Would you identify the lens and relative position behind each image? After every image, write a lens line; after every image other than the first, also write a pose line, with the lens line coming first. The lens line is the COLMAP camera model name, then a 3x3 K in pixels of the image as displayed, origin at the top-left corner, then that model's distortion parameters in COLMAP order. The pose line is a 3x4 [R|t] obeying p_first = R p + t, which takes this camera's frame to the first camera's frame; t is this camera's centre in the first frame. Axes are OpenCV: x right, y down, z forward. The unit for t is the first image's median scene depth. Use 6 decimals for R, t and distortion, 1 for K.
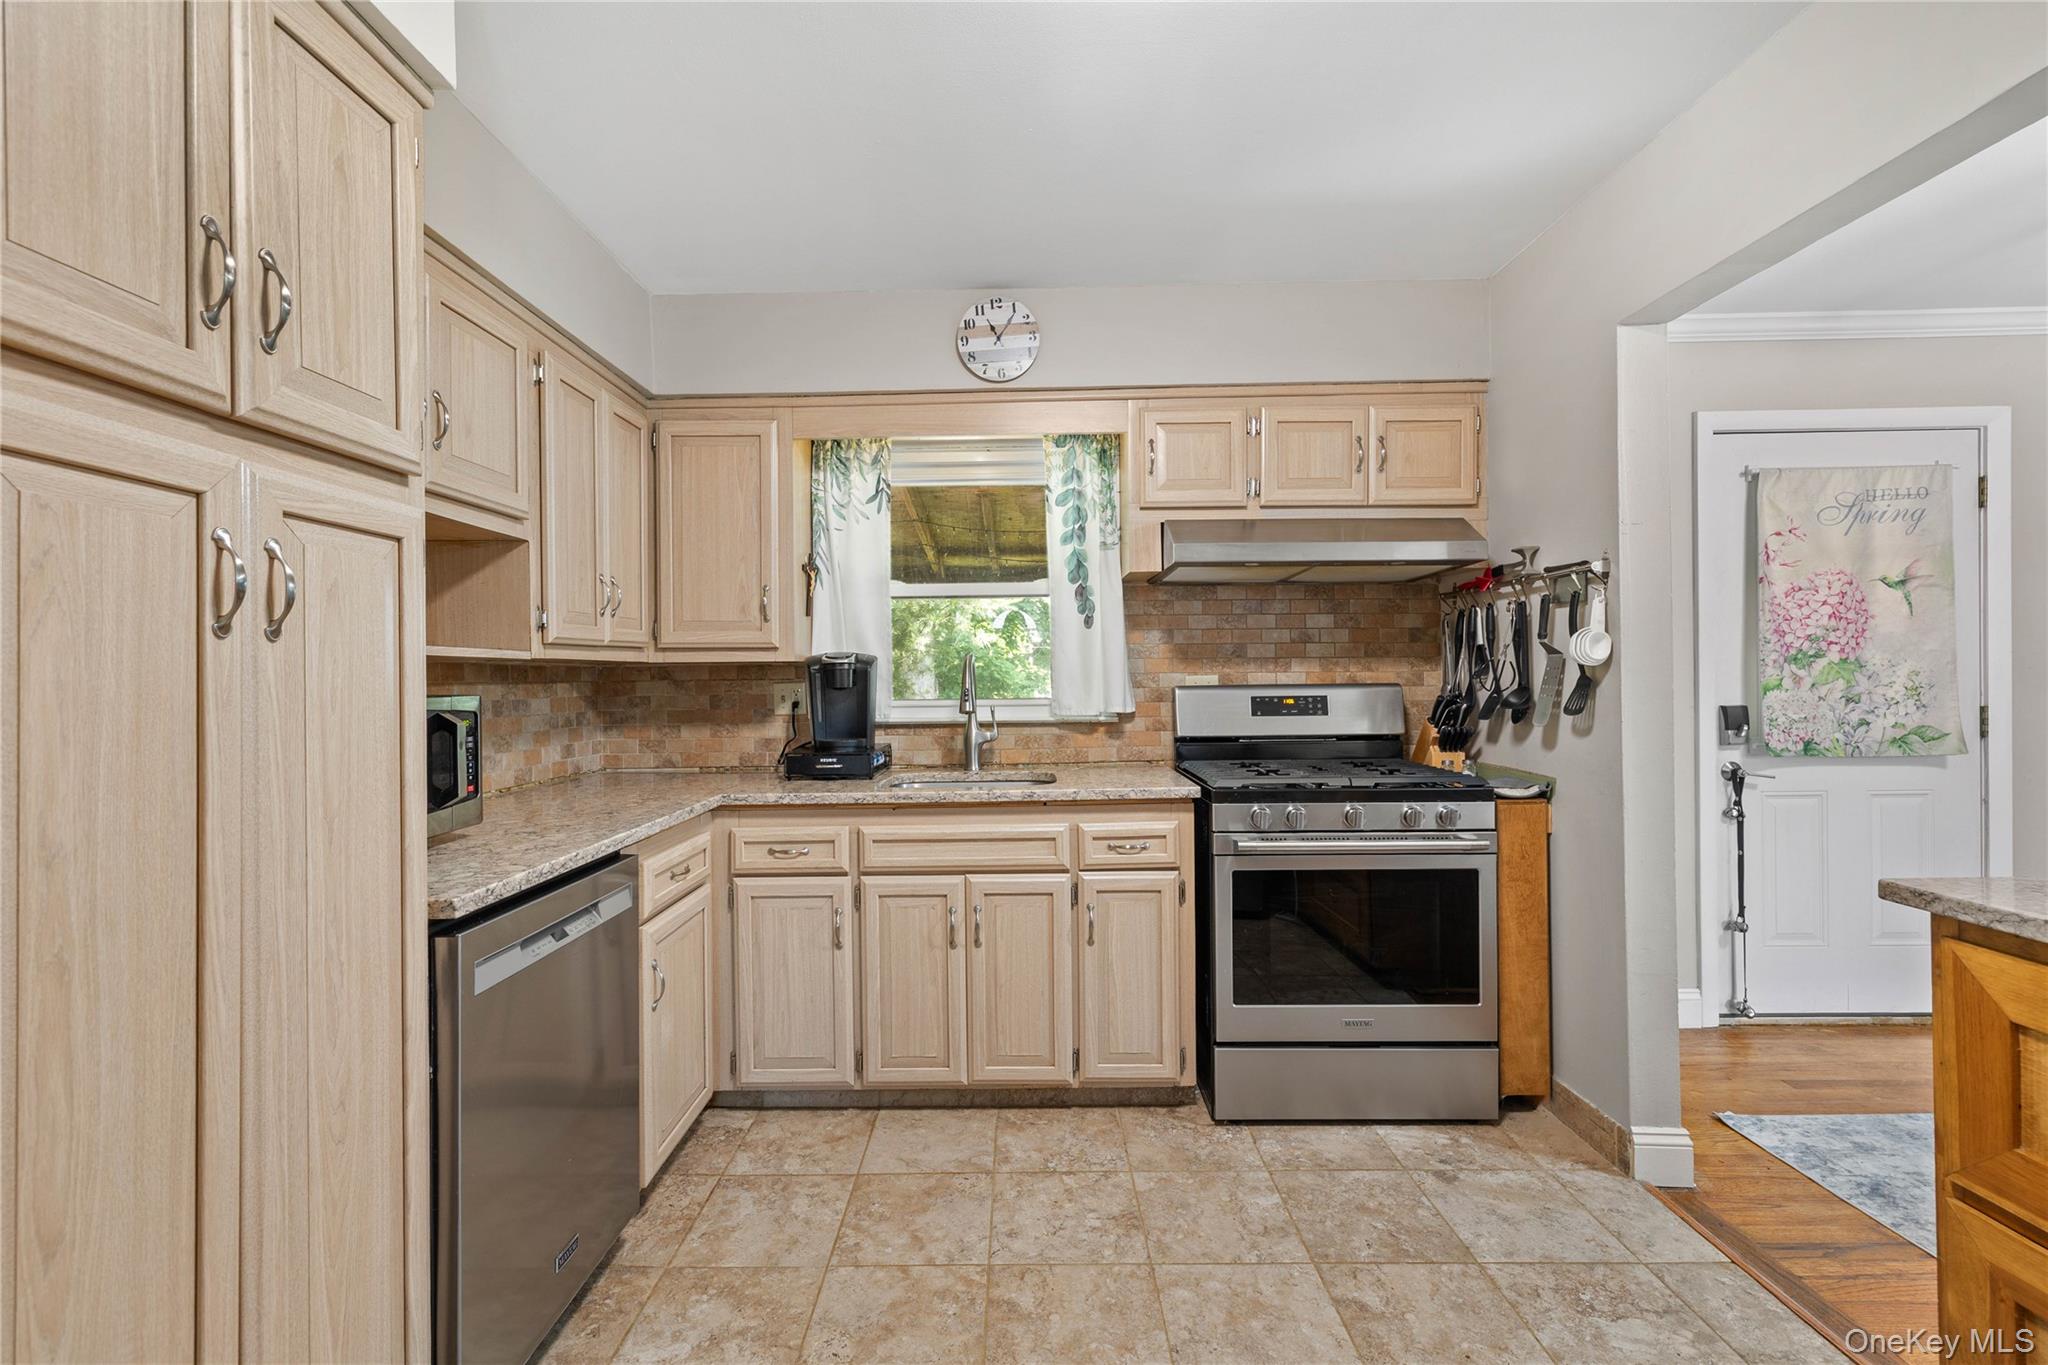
lens RADIAL K [[870.5, 0, 1019.2], [0, 870.5, 675.7], [0, 0, 1]] dist [0.001258, 0.000131]
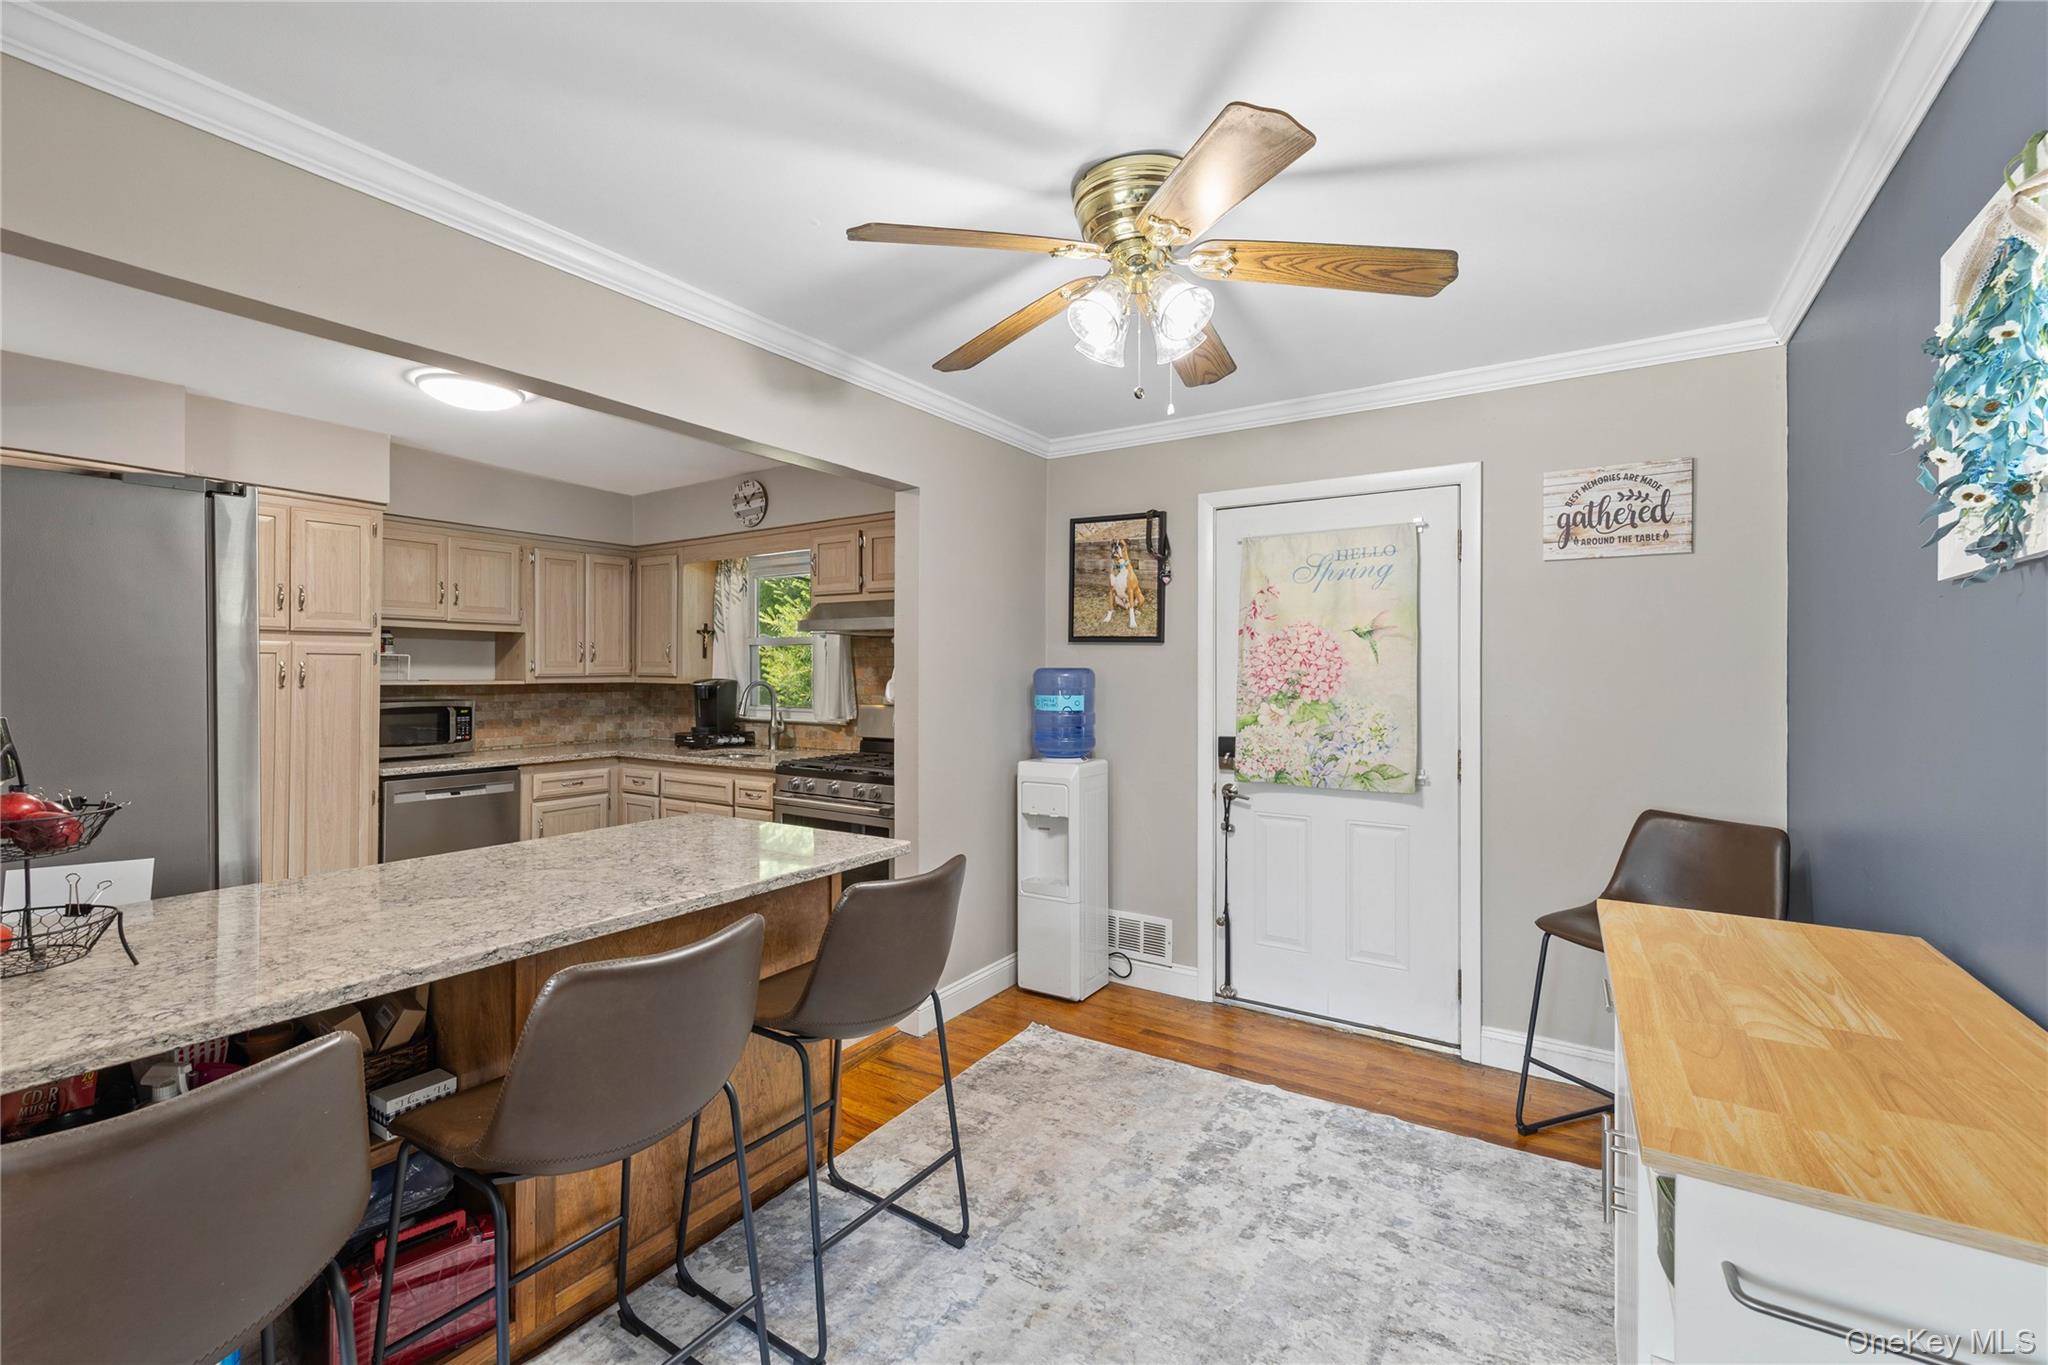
lens RADIAL K [[864.4, 0, 1014.2], [0, 864.4, 666.5], [0, 0, 1]] dist [0.002068, 0.000047]
pose [[0.842825, 0.011937, -0.538055, 1.224099], [-0.014144, 0.999900, 0.000027, -0.058352], [0.538002, 0.007588, 0.842909, -0.159298]]
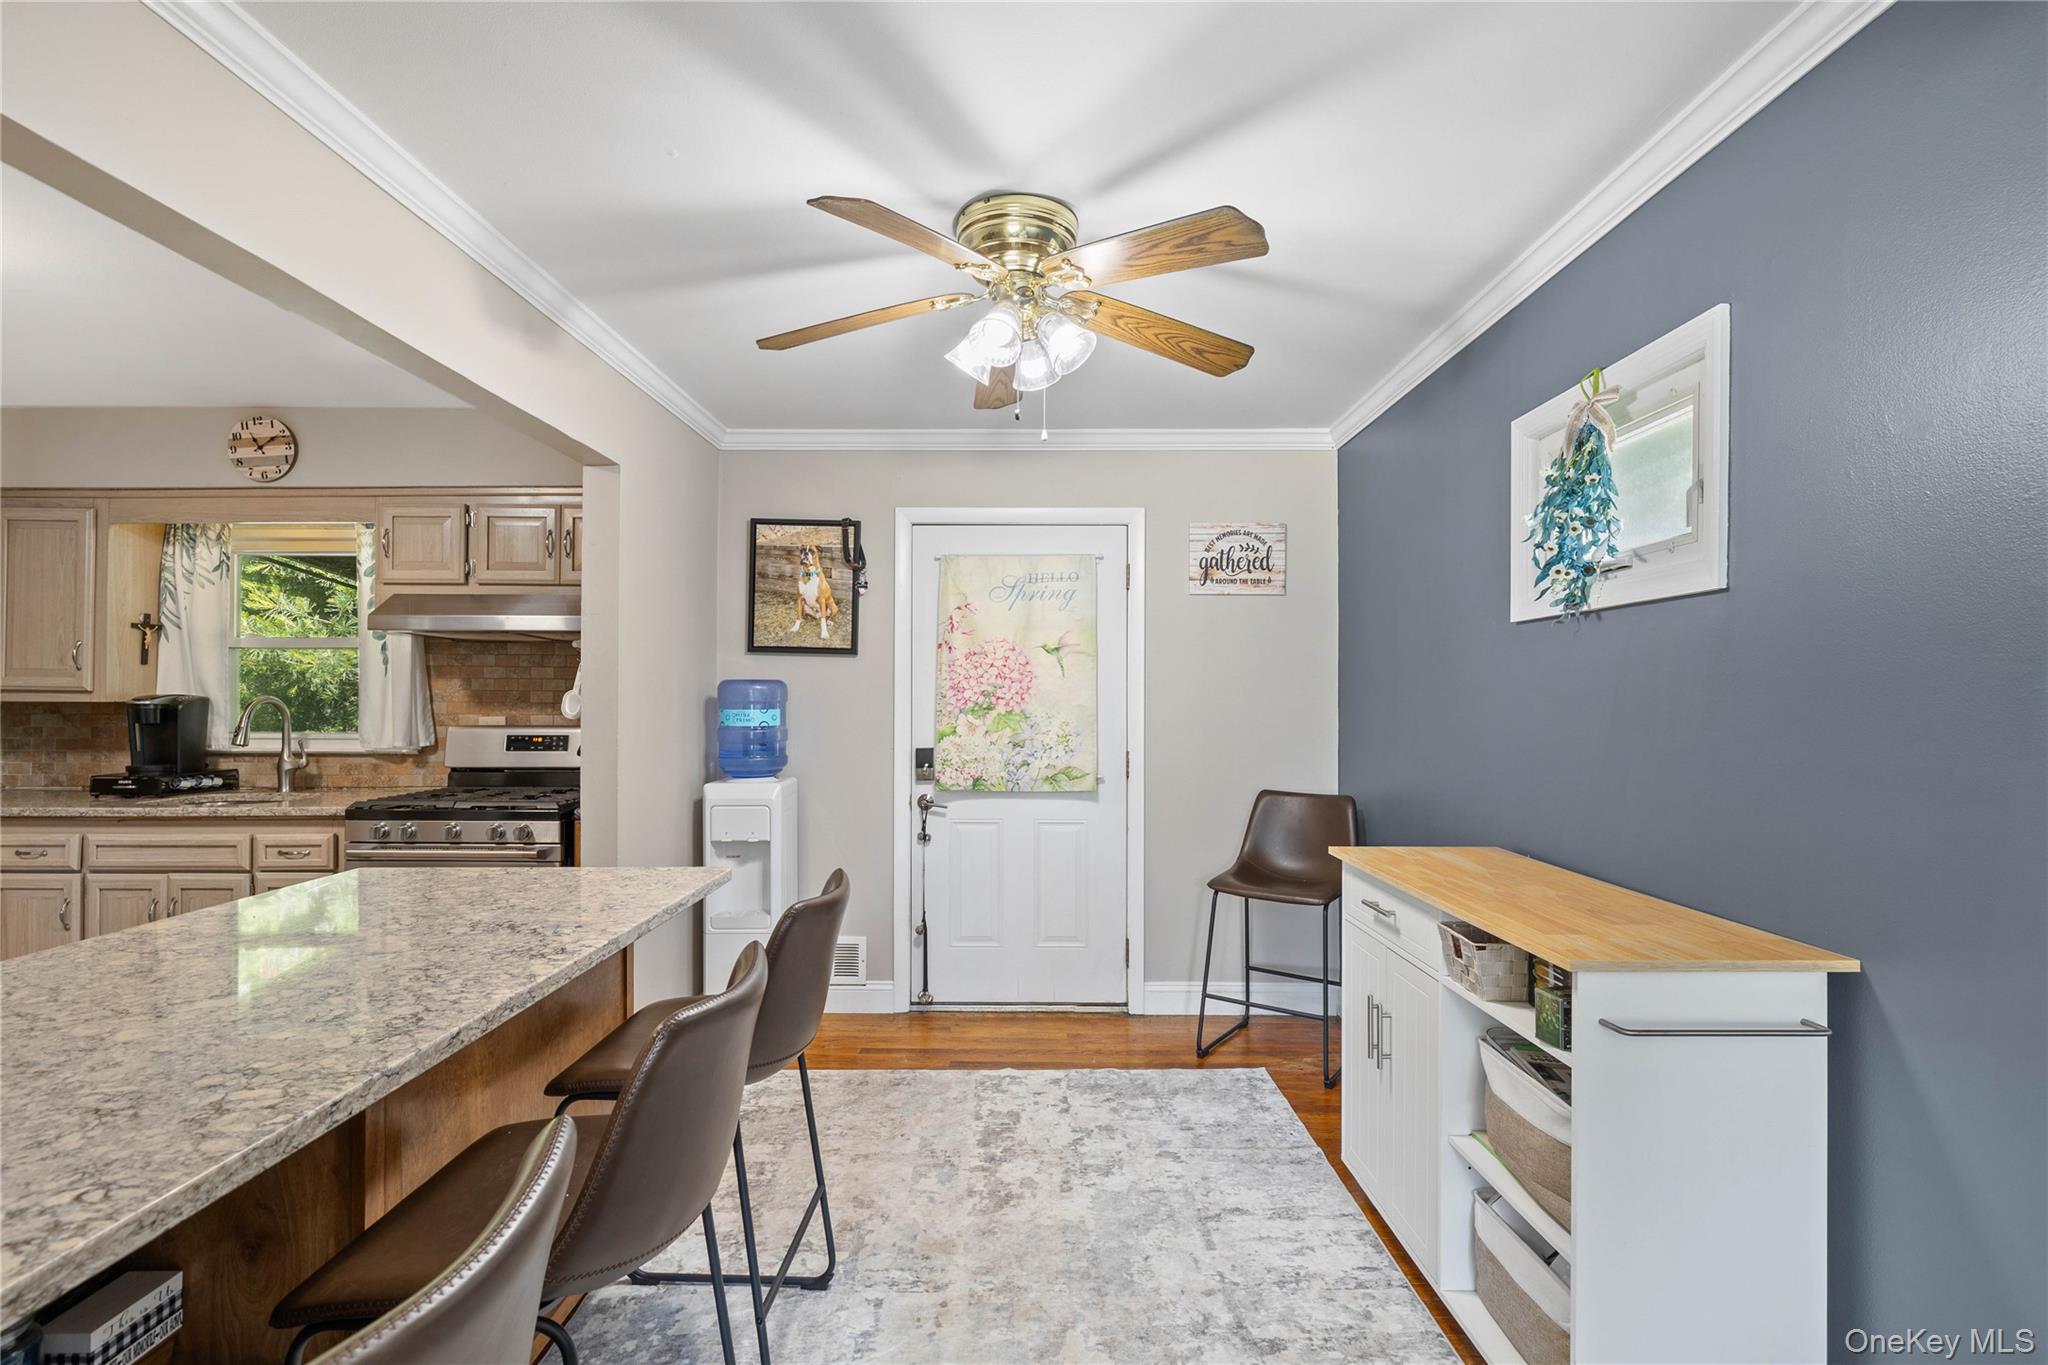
lens RADIAL K [[919.2, 0, 1024.0], [0, 919.2, 682.5], [0, 0, 1]] dist [-0.004223, 0.000888]
pose [[0.999863, 0.014958, 0.007127, 0.959793], [-0.014848, 0.999774, -0.015192, -0.040298], [-0.007353, 0.015084, 0.999859, -0.291975]]
